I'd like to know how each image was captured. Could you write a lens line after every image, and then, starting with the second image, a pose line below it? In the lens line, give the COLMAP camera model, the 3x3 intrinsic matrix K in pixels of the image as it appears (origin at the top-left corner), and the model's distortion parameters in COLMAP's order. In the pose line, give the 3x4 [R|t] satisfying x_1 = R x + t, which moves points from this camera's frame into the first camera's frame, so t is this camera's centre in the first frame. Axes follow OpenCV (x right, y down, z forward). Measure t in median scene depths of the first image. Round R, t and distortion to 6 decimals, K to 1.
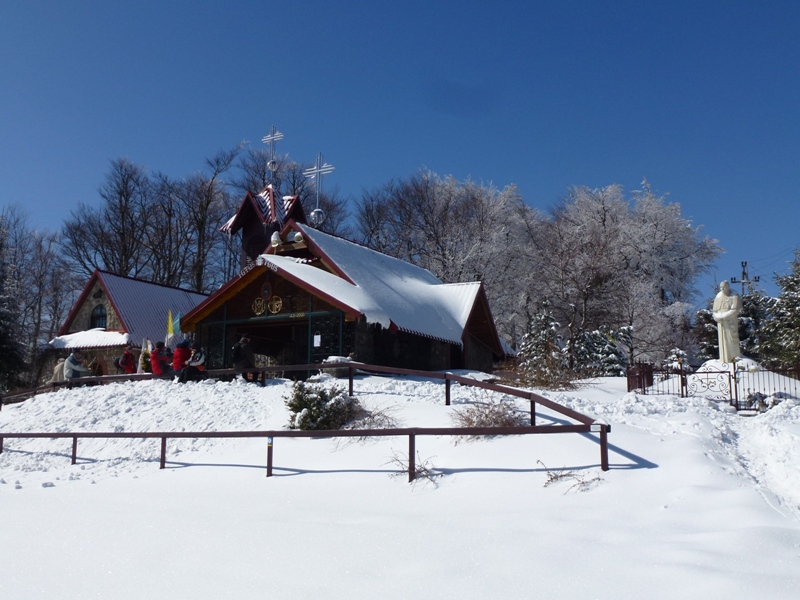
lens RADIAL K [[806.9, 0, 400.0], [0, 806.9, 300.0], [0, 0, 1]] dist [0.071970, 0.000621]
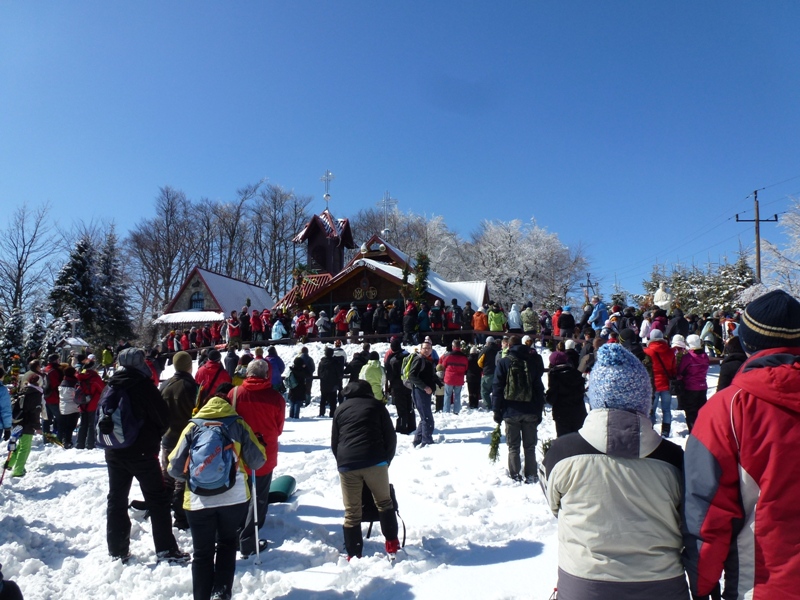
lens RADIAL K [[581.8, 0, 400.0], [0, 581.8, 300.0], [0, 0, 1]] dist [-0.001548, -0.000160]
pose [[0.987130, 0.016973, 0.159015, -0.186772], [-0.017861, 0.999832, 0.004158, 0.009417], [-0.158917, -0.006944, 0.987267, -0.037276]]
